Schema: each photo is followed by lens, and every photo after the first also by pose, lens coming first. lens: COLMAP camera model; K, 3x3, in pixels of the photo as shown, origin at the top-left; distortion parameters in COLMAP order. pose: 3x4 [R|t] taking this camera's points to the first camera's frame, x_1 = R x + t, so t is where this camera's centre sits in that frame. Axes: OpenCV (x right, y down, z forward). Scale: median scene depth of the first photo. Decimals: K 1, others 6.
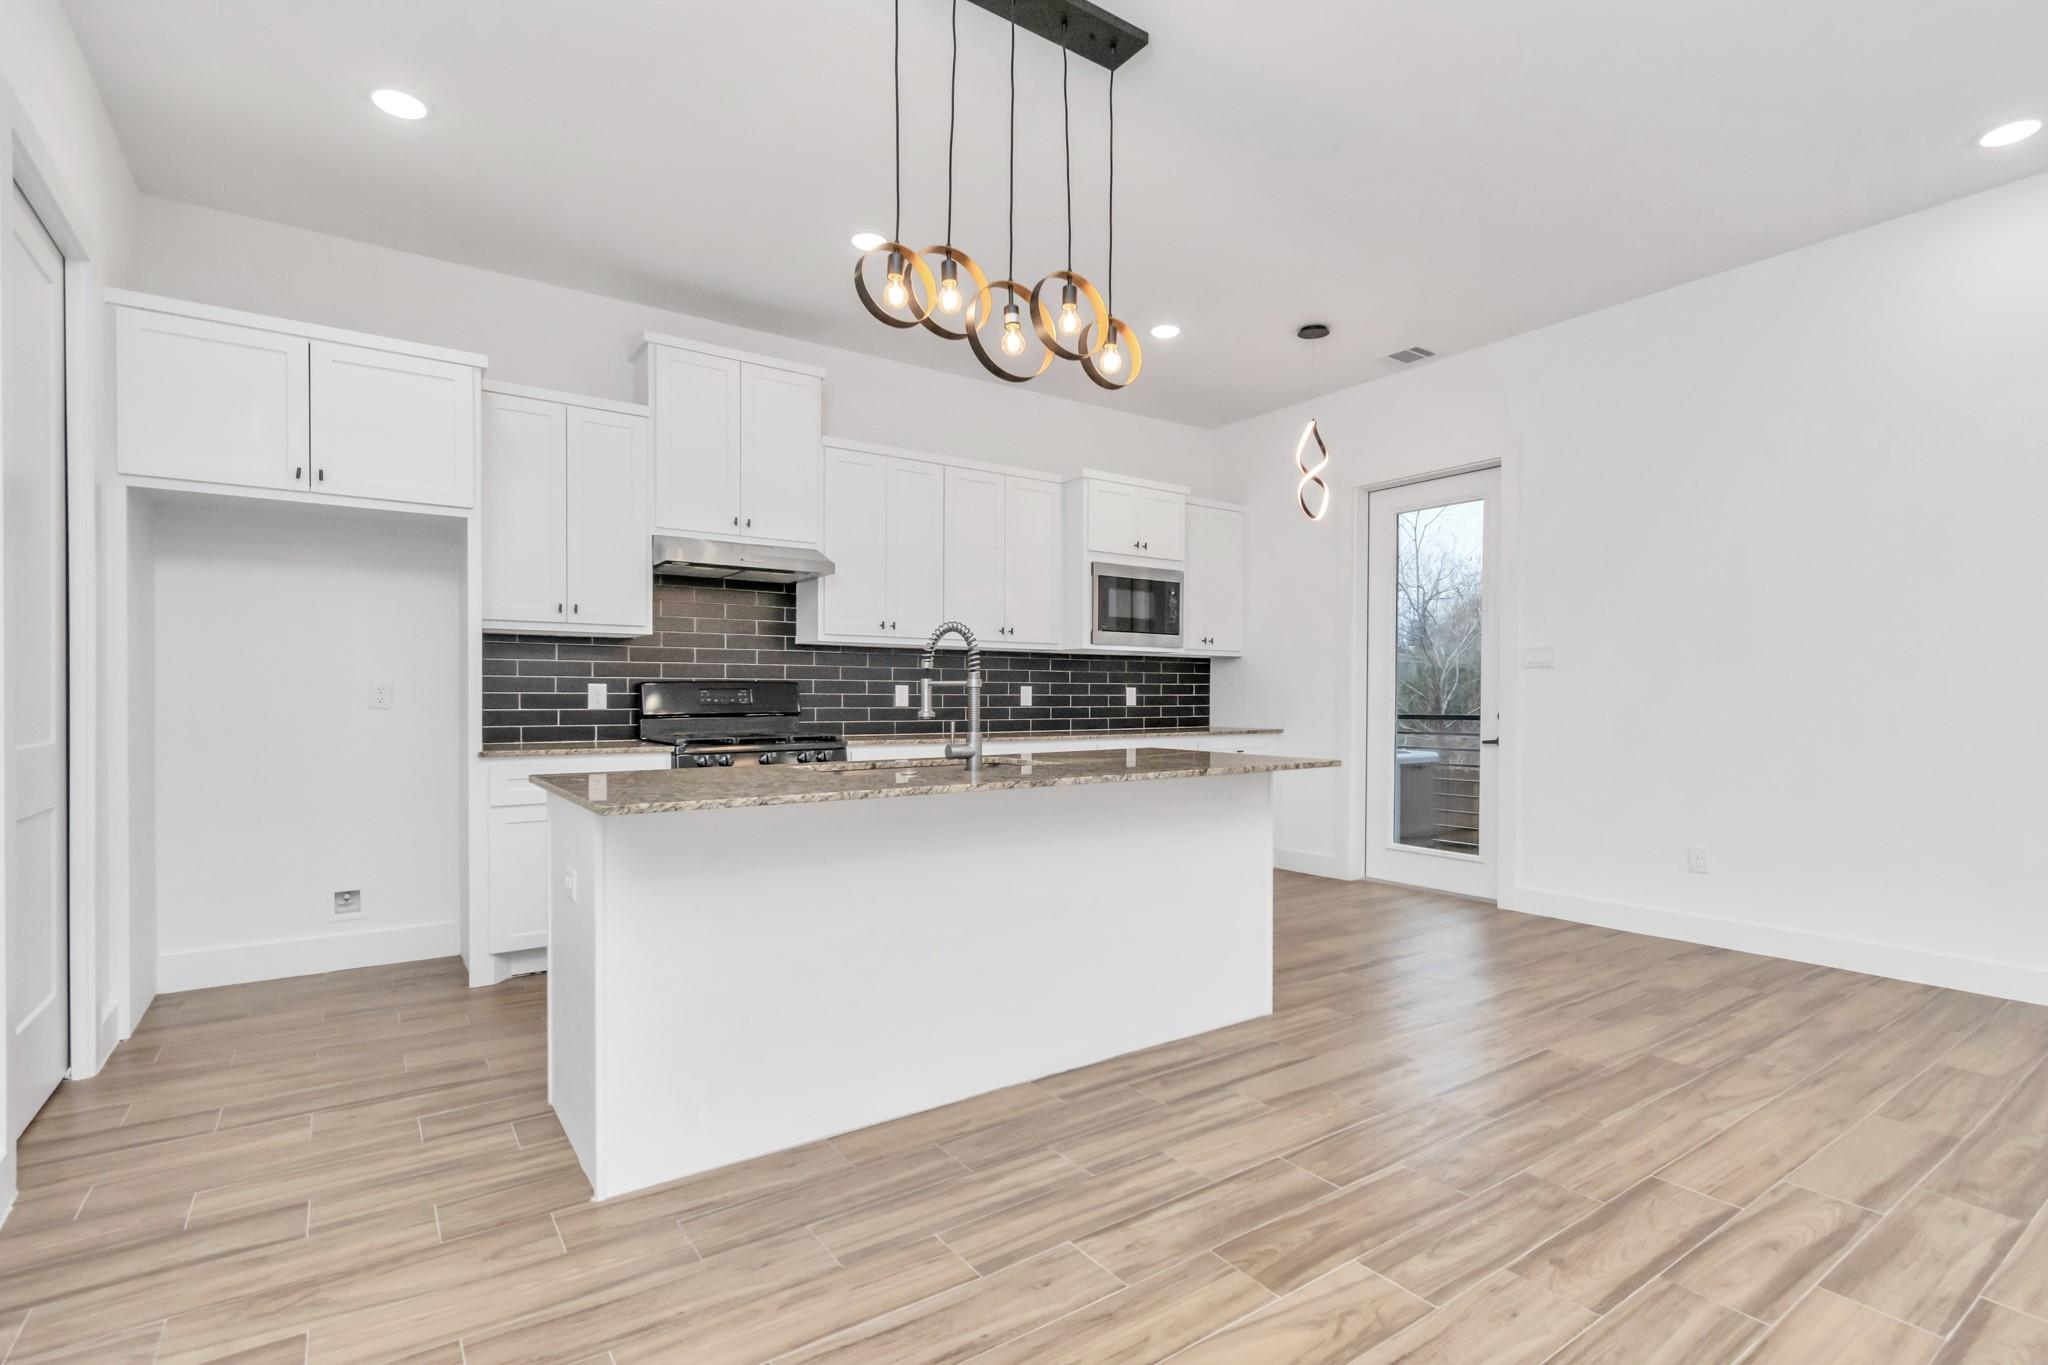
lens RADIAL K [[920.3, 0, 1100.6], [0, 920.3, 690.7], [0, 0, 1]] dist [0.000018, -0.000615]
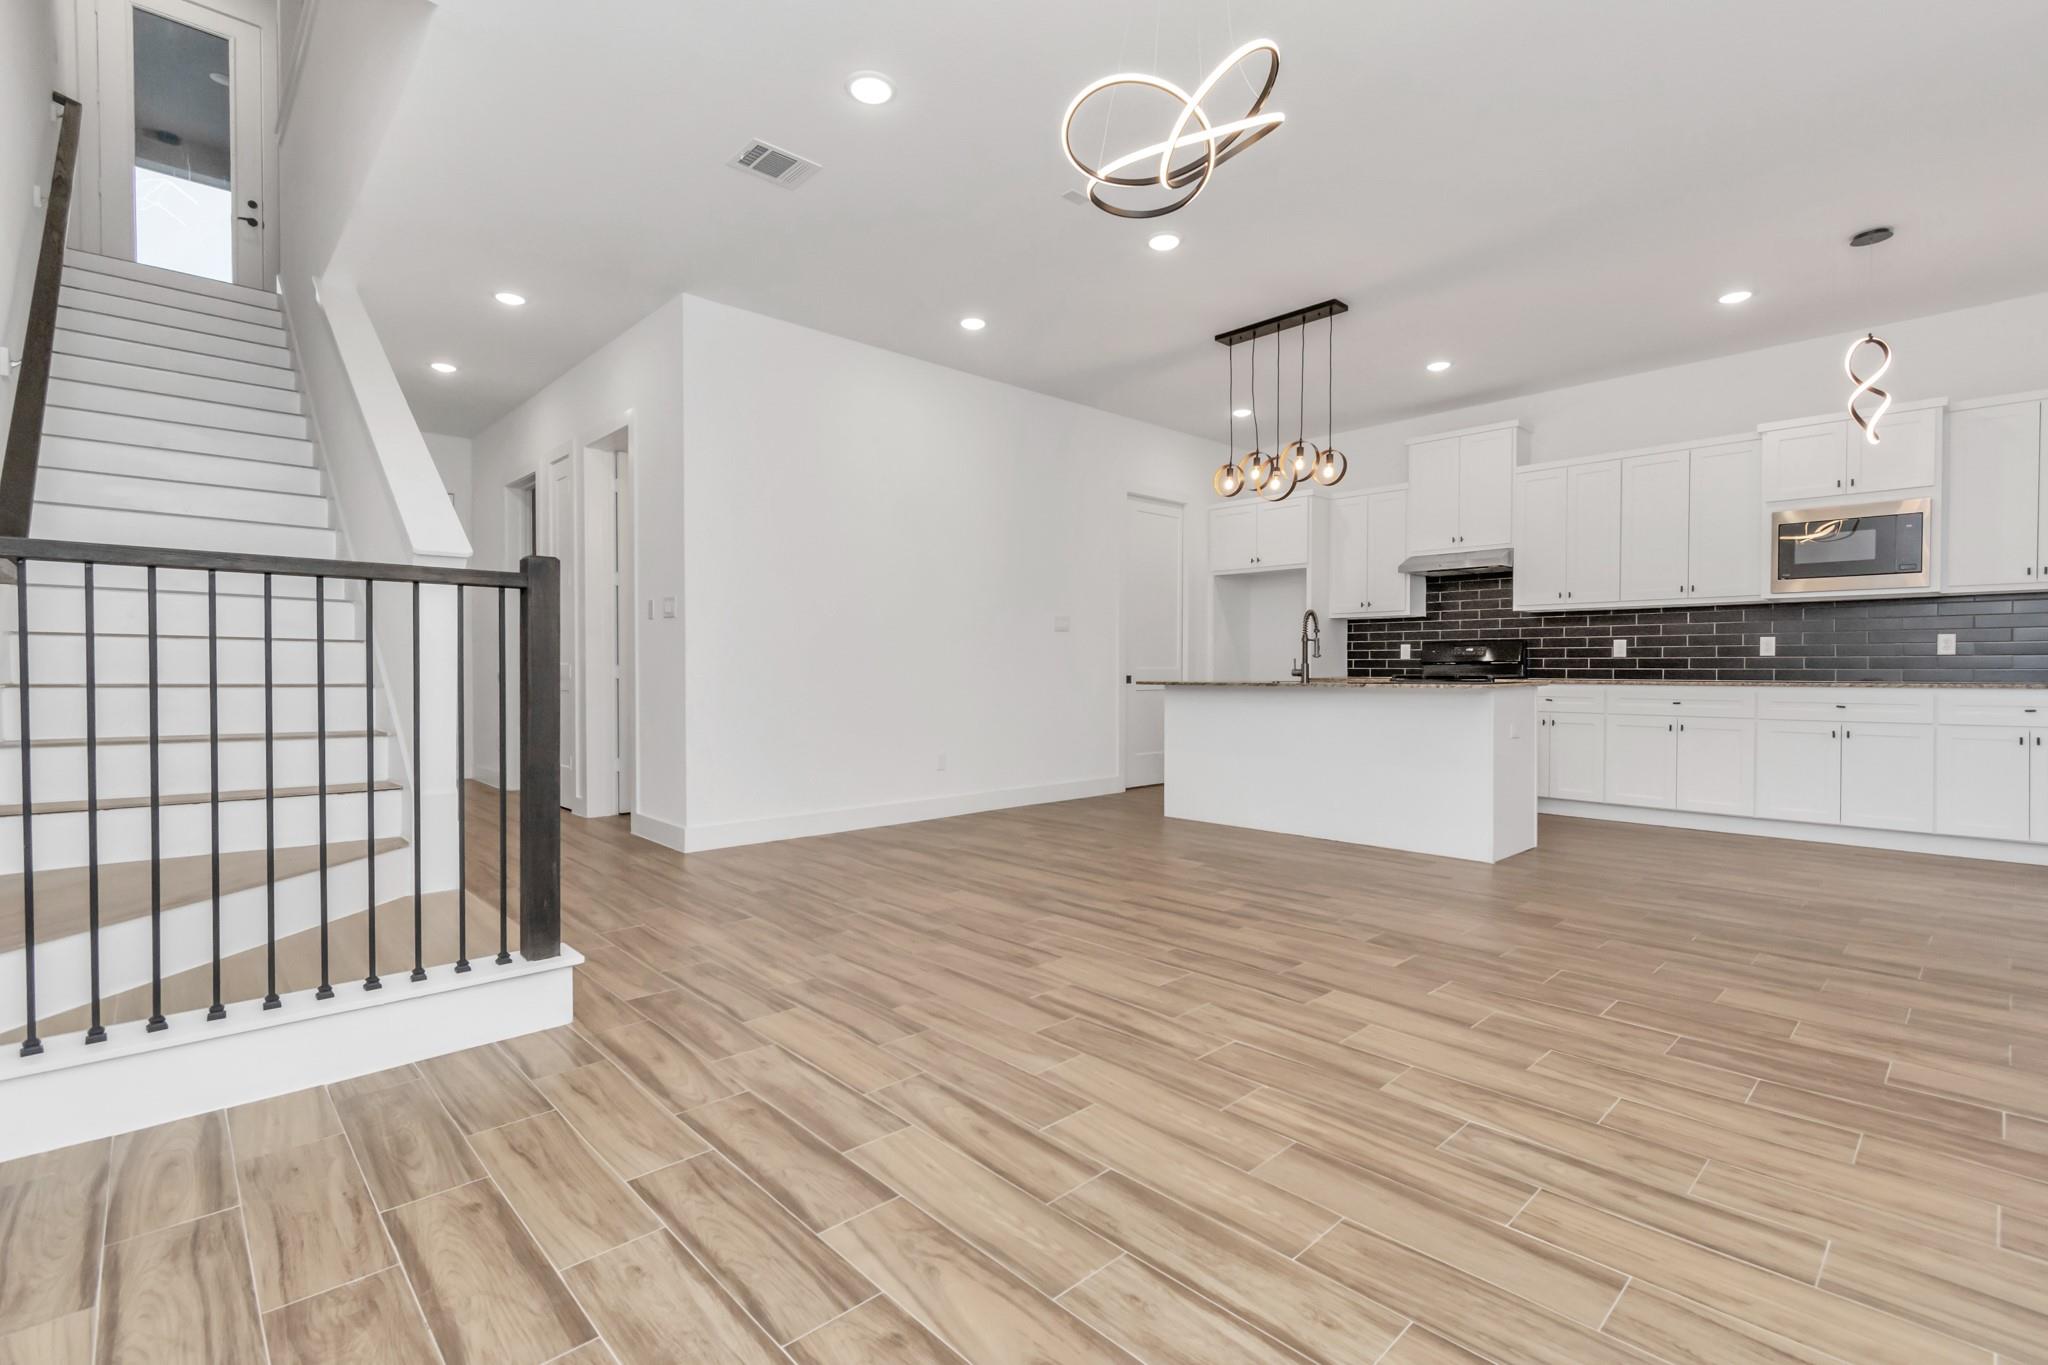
lens RADIAL K [[920.3, 0, 1100.6], [0, 920.3, 690.7], [0, 0, 1]] dist [0.000018, -0.000615]
pose [[0.218676, 0.026807, -0.975429, 0.994145], [0.013309, 0.999448, 0.030451, 0.018463], [0.975707, -0.019641, 0.218199, 0.058063]]
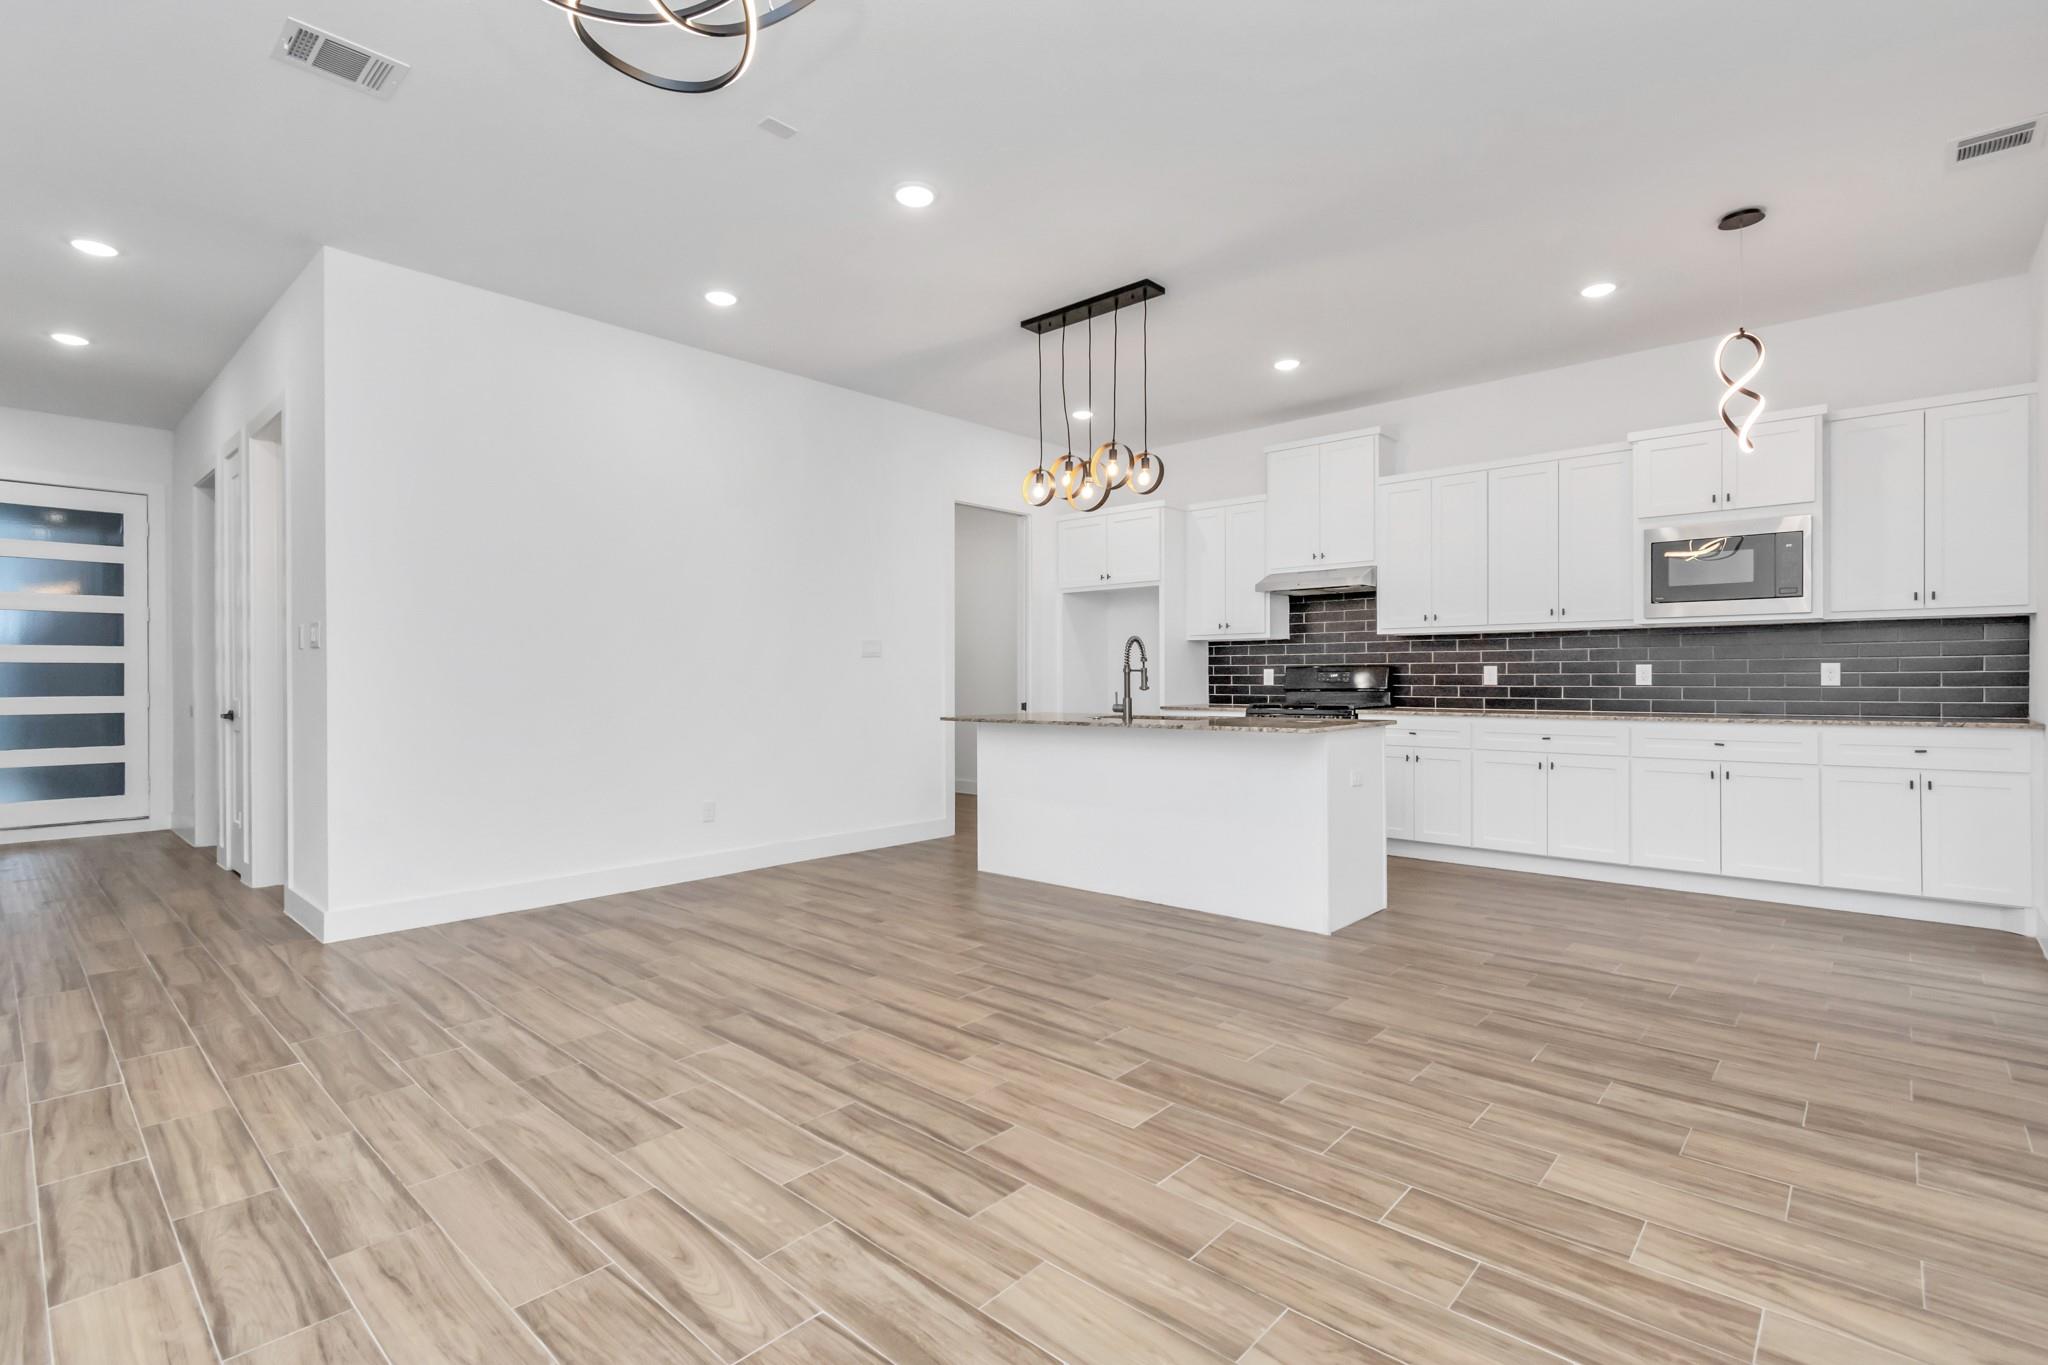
lens RADIAL K [[925.6, 0, 1068.2], [0, 925.6, 685.2], [0, 0, 1]] dist [0.000803, 0.000033]
pose [[0.270883, 0.008530, -0.962574, 0.879466], [0.013241, 0.999833, 0.012587, -0.004386], [0.962521, -0.016155, 0.270725, 0.225002]]
